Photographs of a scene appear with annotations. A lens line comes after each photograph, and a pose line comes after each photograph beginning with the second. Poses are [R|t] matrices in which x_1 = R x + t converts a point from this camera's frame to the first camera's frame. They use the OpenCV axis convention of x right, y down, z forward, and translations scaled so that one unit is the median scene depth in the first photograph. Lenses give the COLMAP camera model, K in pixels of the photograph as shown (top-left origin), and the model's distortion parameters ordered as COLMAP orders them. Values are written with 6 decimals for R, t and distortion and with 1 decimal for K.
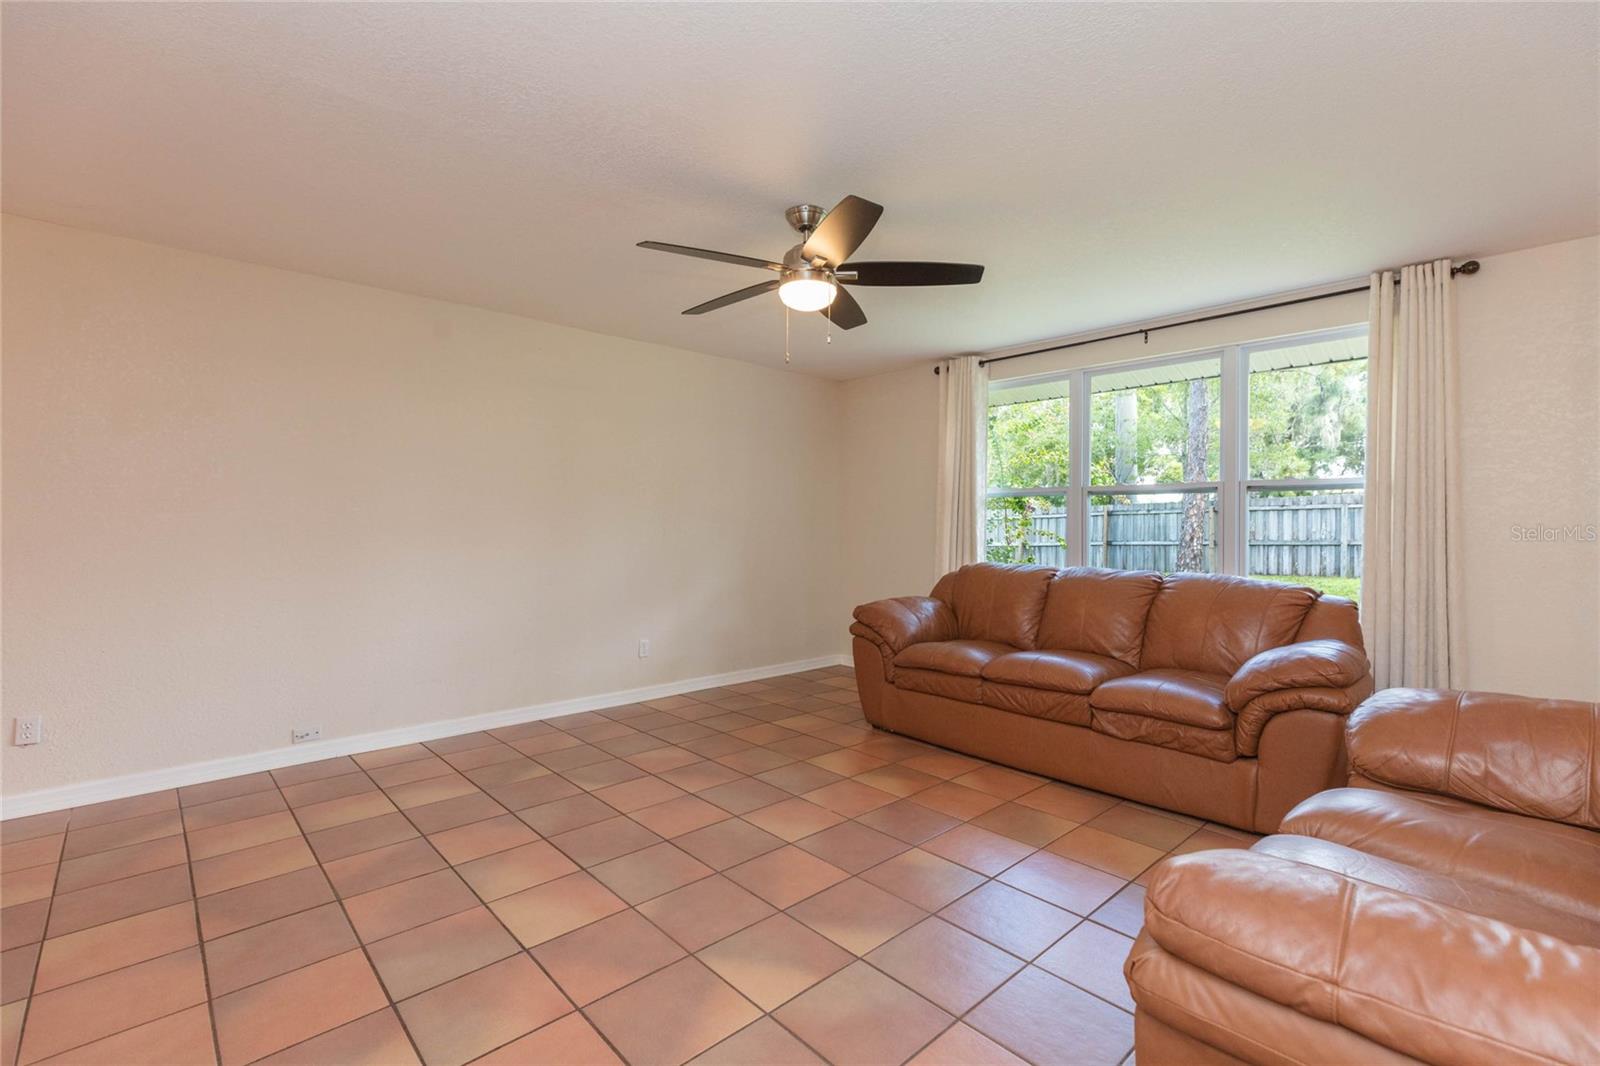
lens RADIAL K [[728.5, 0, 807.5], [0, 728.5, 504.8], [0, 0, 1]] dist [0.006077, 0.000959]
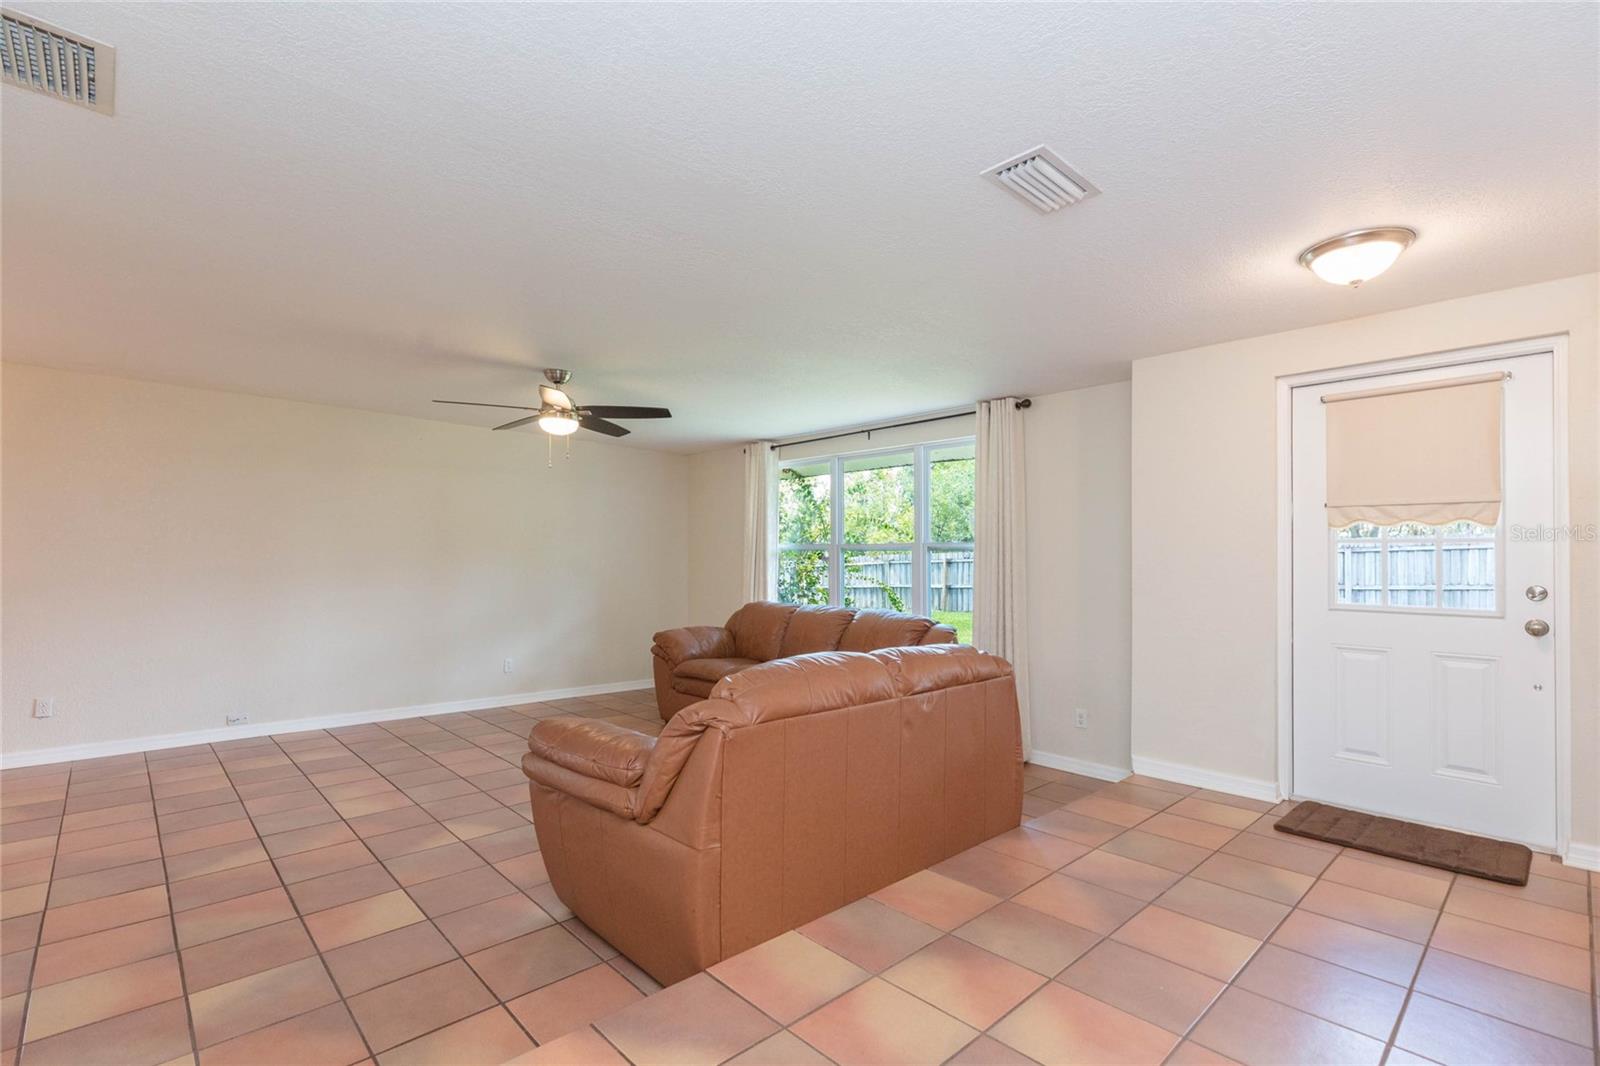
lens RADIAL K [[728.5, 0, 789.8], [0, 728.5, 544.4], [0, 0, 1]] dist [0.006077, 0.000959]
pose [[0.999956, 0.007329, 0.005811, 0.342641], [-0.007322, 0.999973, -0.001090, -0.026855], [-0.005819, 0.001048, 0.999983, -0.386561]]
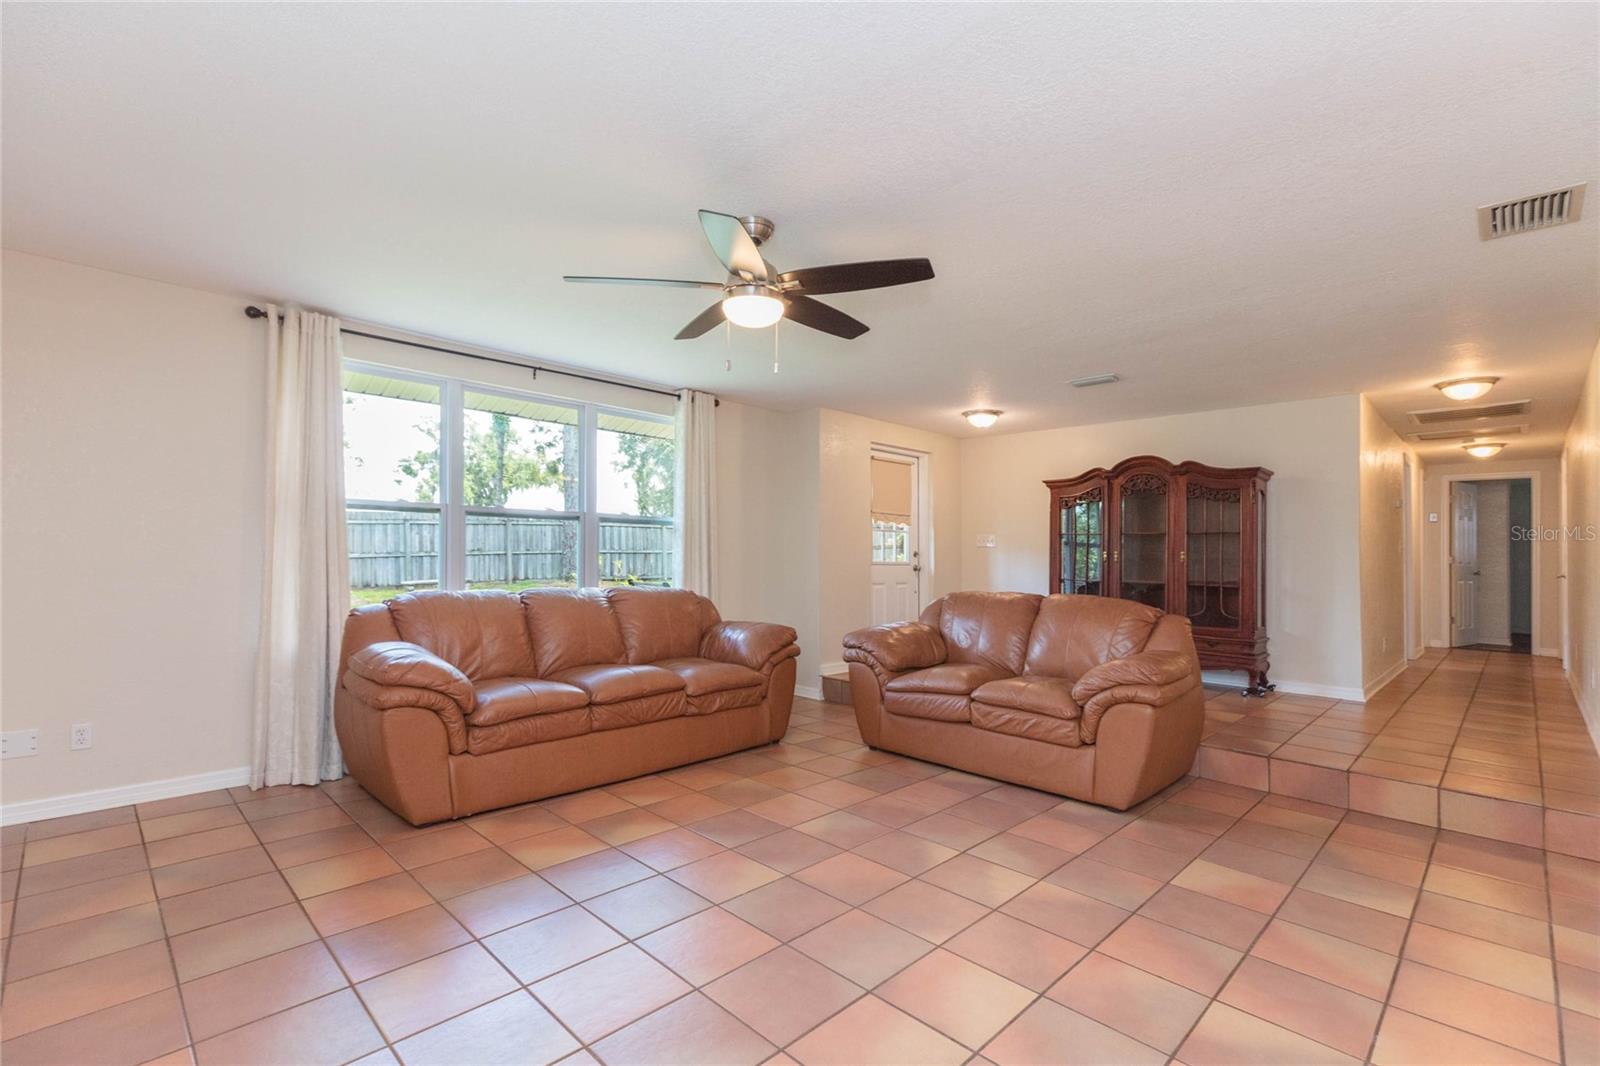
lens RADIAL K [[728.5, 0, 795.7], [0, 728.5, 554.1], [0, 0, 1]] dist [0.006077, 0.000959]
pose [[-0.049633, -0.008161, 0.998734, -0.693831], [-0.039740, 0.999191, 0.006190, 0.015531], [-0.997977, -0.039383, -0.049917, 0.726469]]
